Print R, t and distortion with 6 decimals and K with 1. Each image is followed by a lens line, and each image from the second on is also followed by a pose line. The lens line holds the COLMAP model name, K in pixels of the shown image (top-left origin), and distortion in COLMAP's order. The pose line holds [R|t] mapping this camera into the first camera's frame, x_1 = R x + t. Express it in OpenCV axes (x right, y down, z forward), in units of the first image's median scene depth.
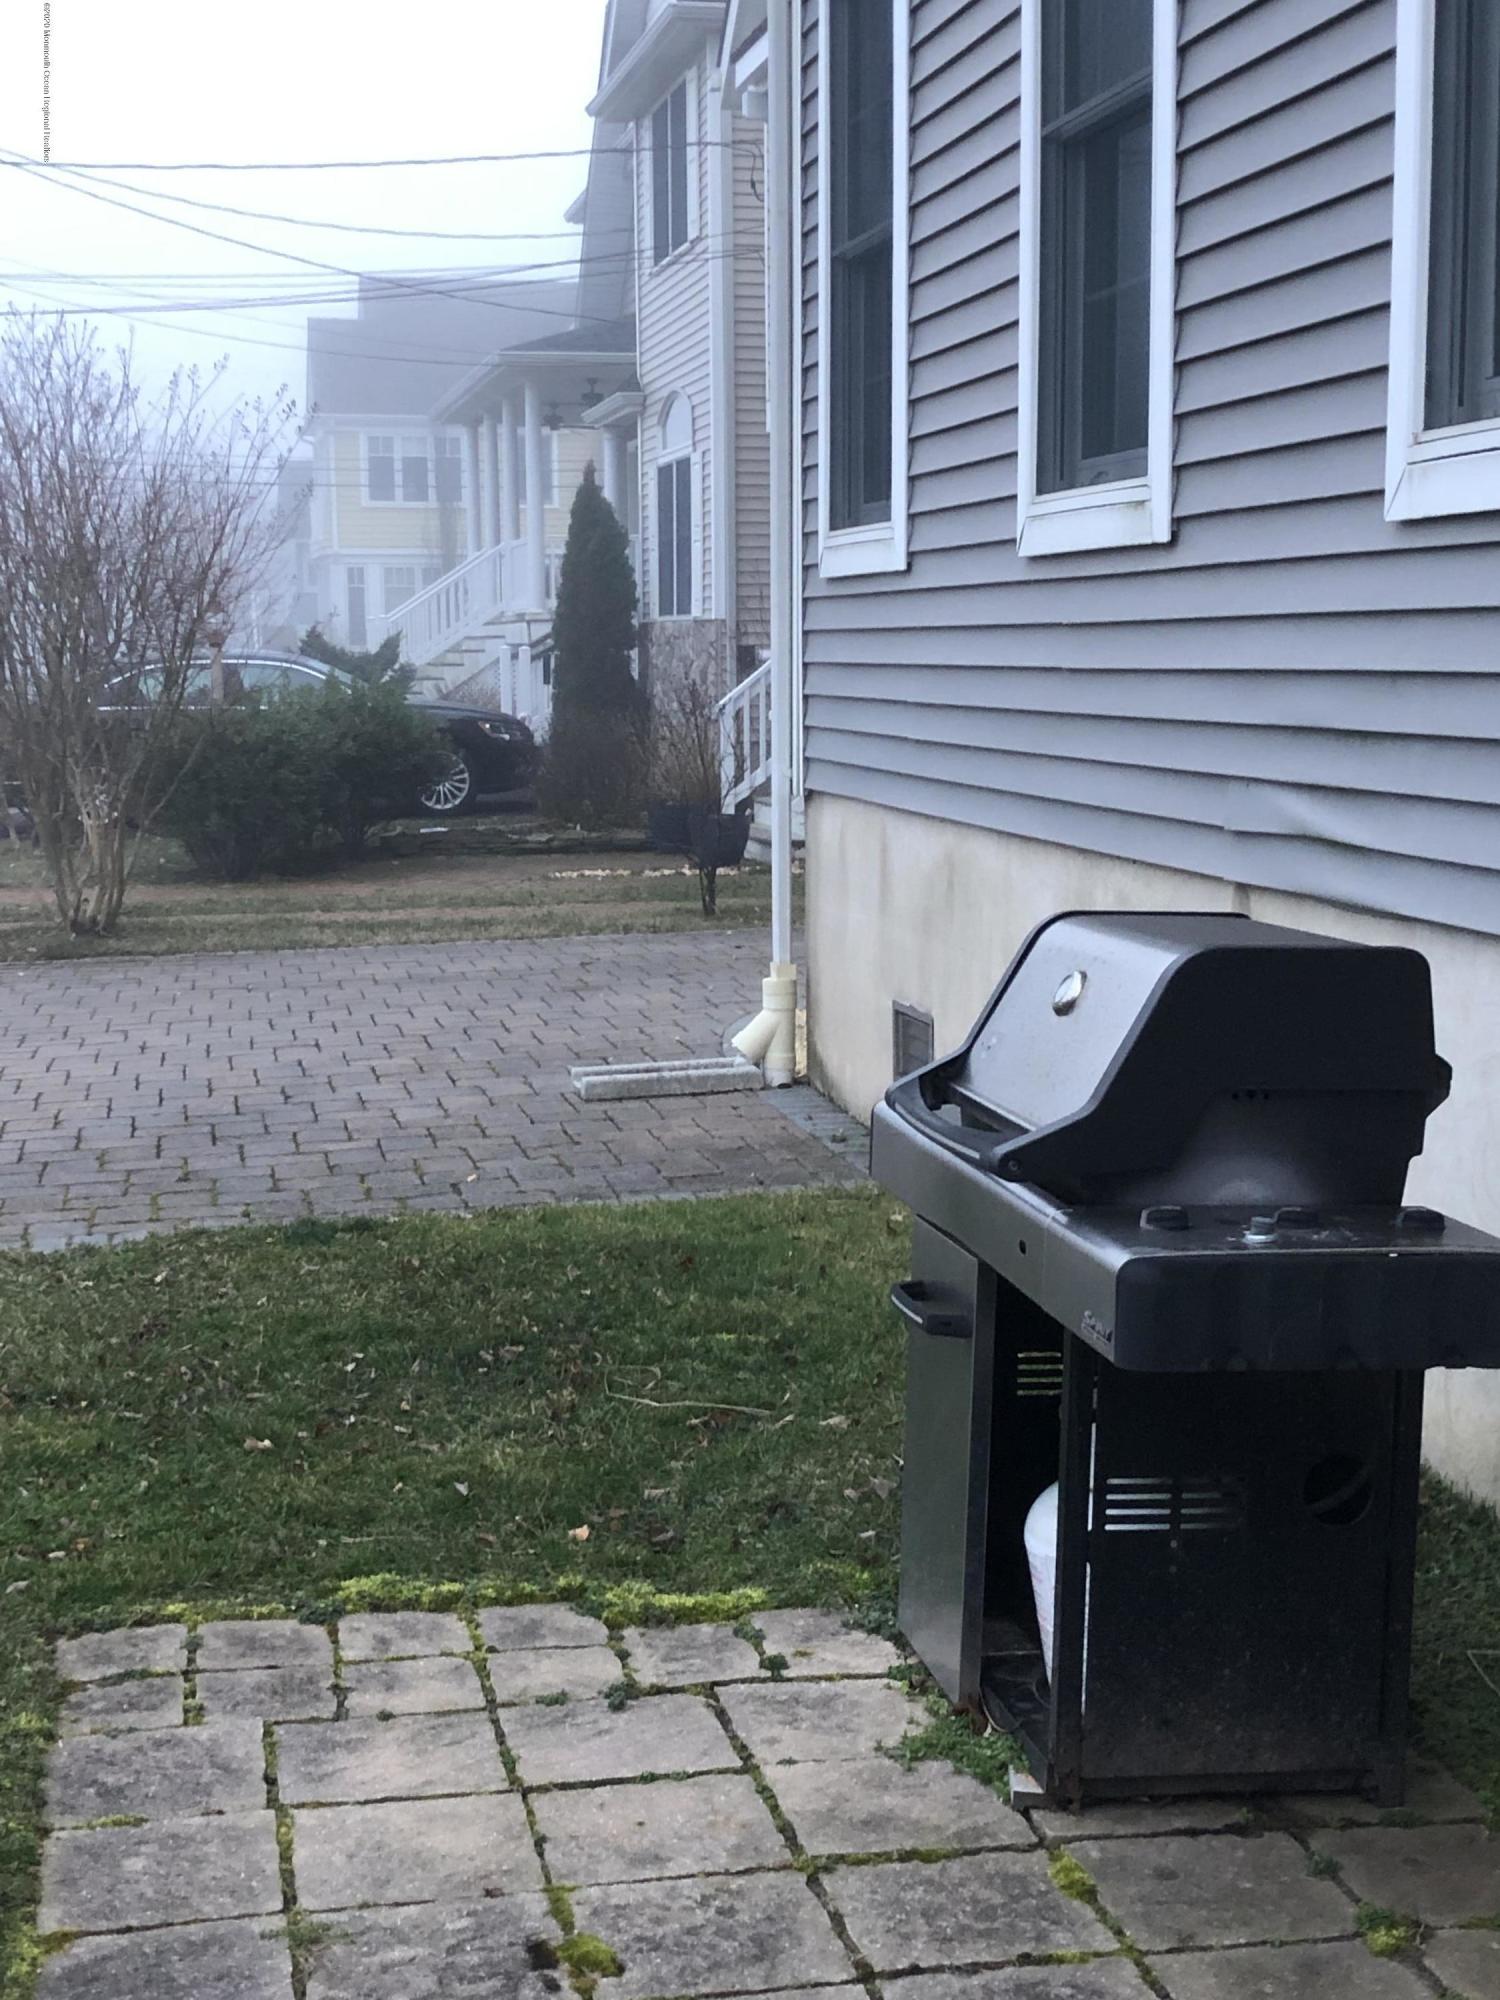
lens RADIAL K [[2848.9, 0, 750.5], [0, 2848.9, 1000.8], [0, 0, 1]] dist [0.034176, 0.000000]
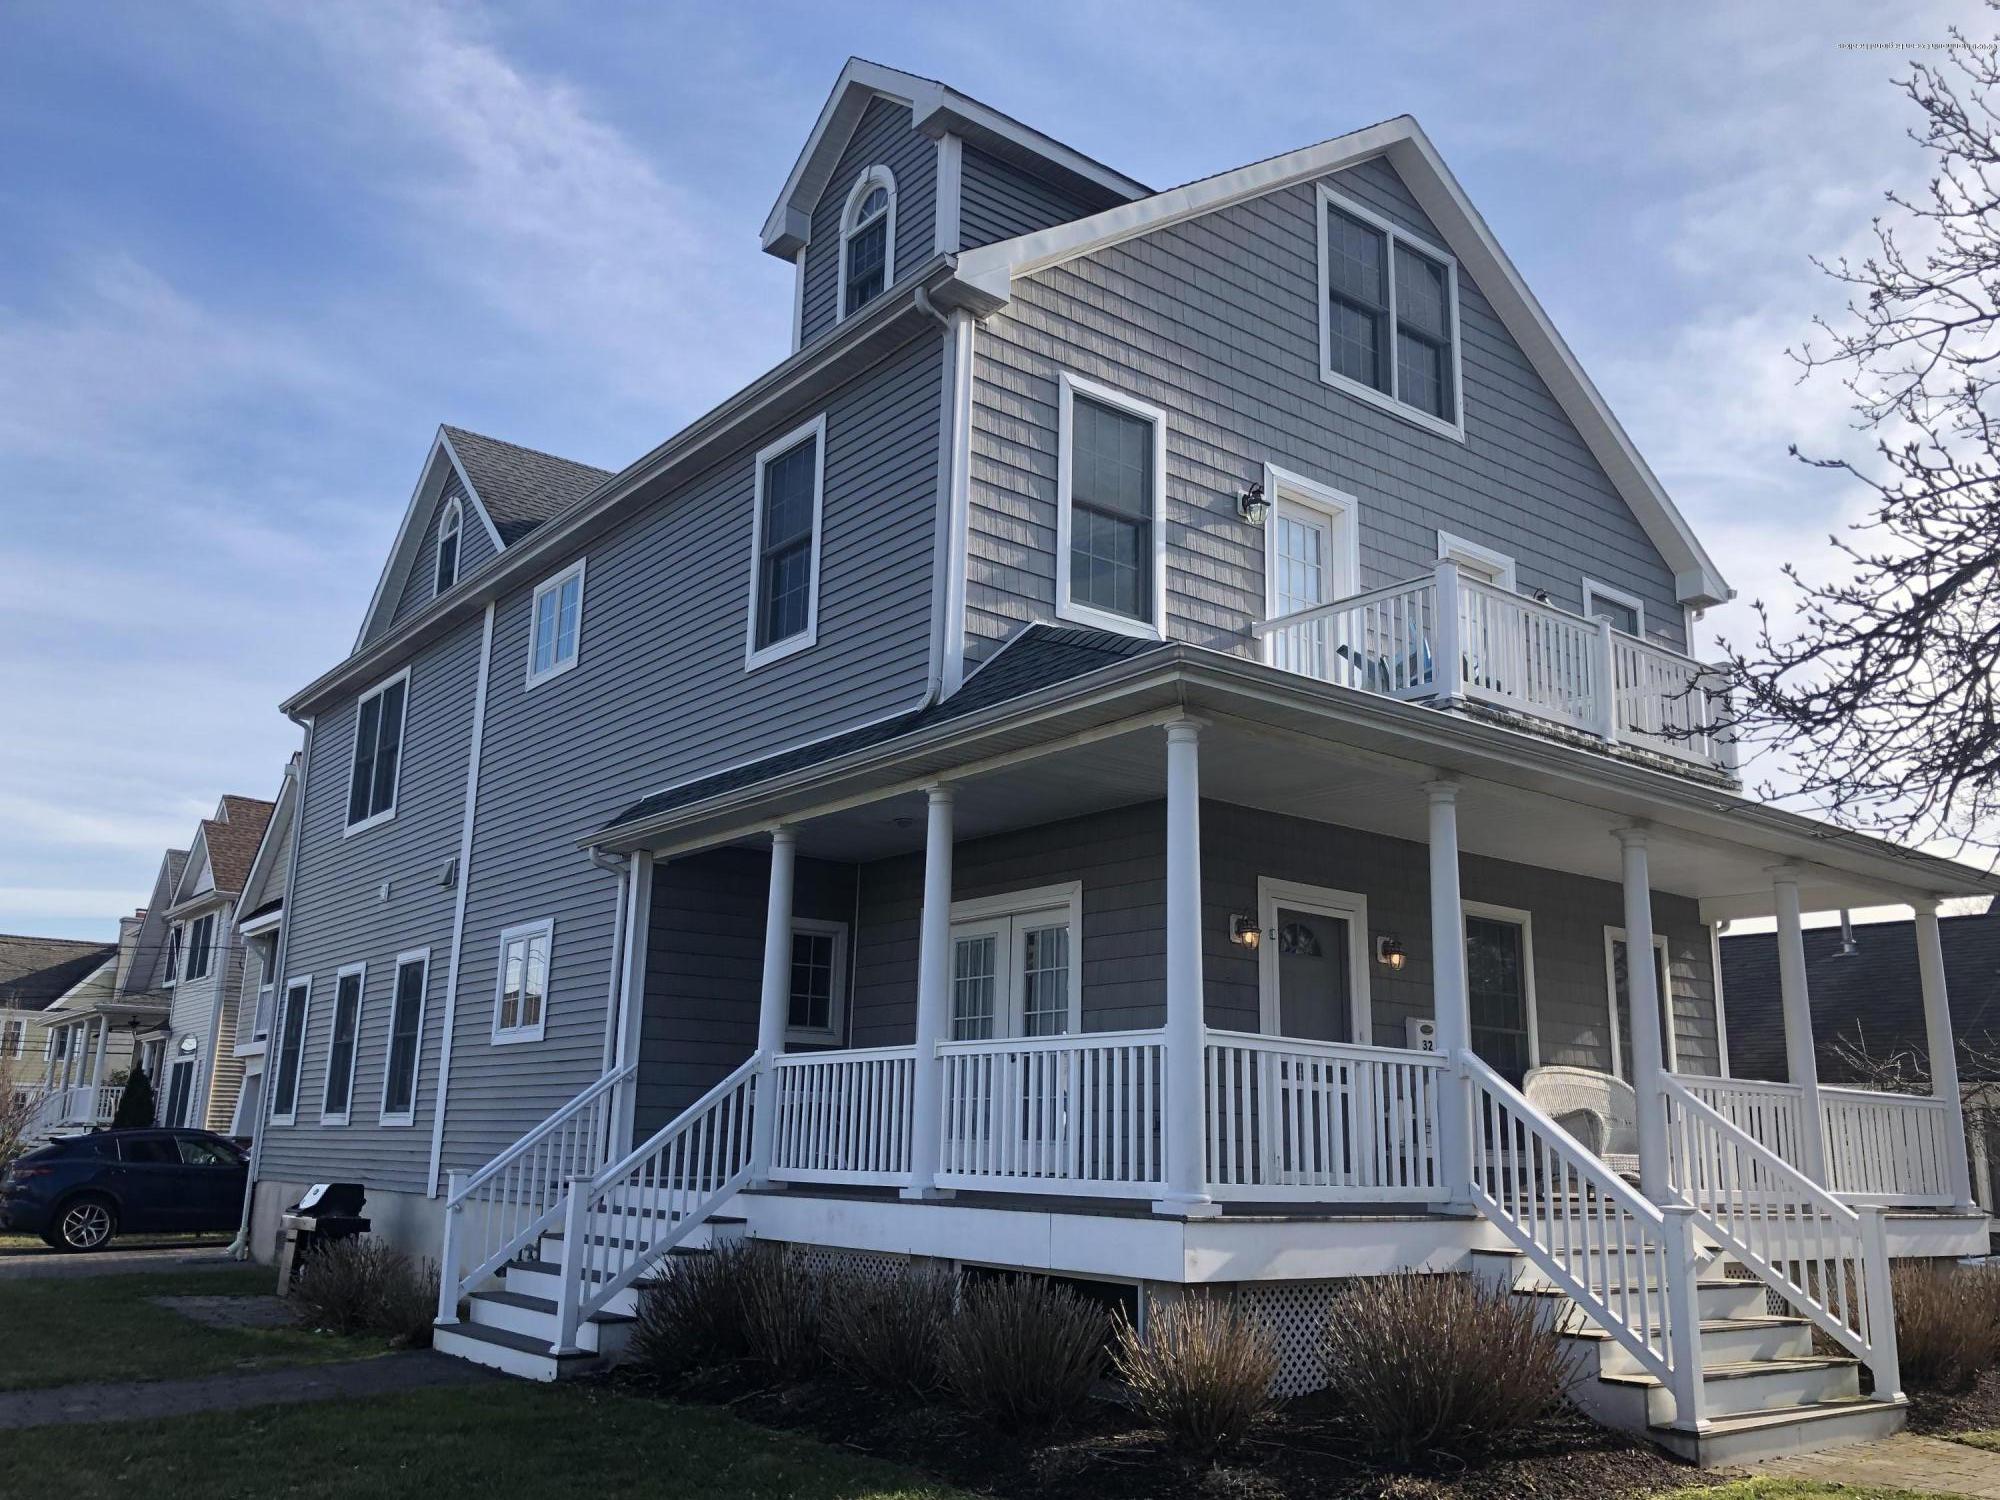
lens RADIAL K [[1649.2, 0, 1006.6], [0, 1649.2, 753.2], [0, 0, 1]] dist [0.059171, -0.087830]
pose [[0.893984, 0.131789, 0.428281, -0.129824], [0.027407, 0.937902, -0.345816, 0.215493], [-0.447260, 0.320892, 0.834857, -1.727109]]
